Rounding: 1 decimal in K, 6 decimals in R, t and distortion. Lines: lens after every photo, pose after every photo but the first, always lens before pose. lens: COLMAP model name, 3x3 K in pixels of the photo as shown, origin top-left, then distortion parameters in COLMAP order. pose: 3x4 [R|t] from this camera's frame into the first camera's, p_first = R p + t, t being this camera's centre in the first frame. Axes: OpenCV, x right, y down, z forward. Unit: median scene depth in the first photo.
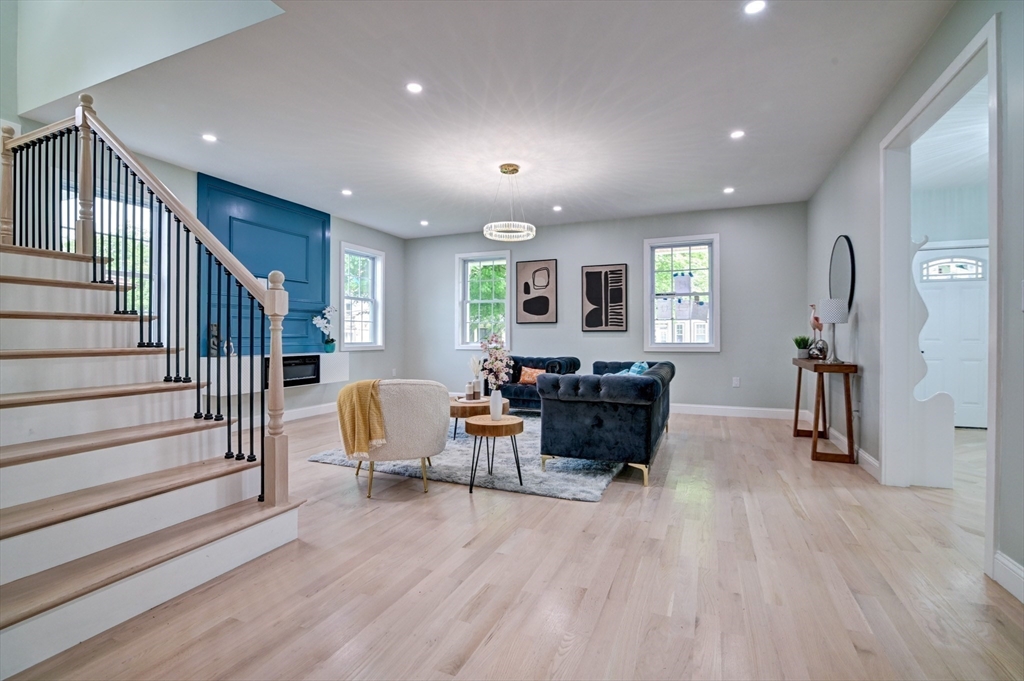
lens RADIAL K [[470.0, 0, 513.6], [0, 470.0, 339.0], [0, 0, 1]] dist [-0.016145, -0.000206]
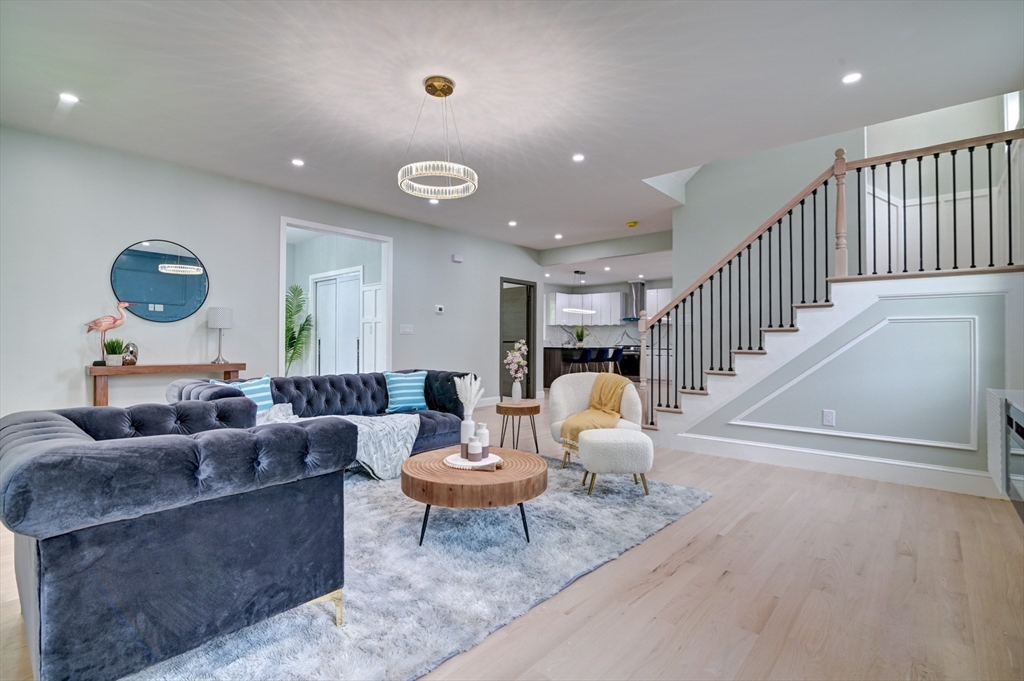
lens RADIAL K [[475.4, 0, 514.3], [0, 475.4, 338.0], [0, 0, 1]] dist [-0.014533, -0.000288]
pose [[-0.949139, -0.002652, 0.314846, -0.234306], [-0.003913, 0.999987, -0.003374, -0.005723], [-0.314833, -0.004434, -0.949137, 1.164758]]
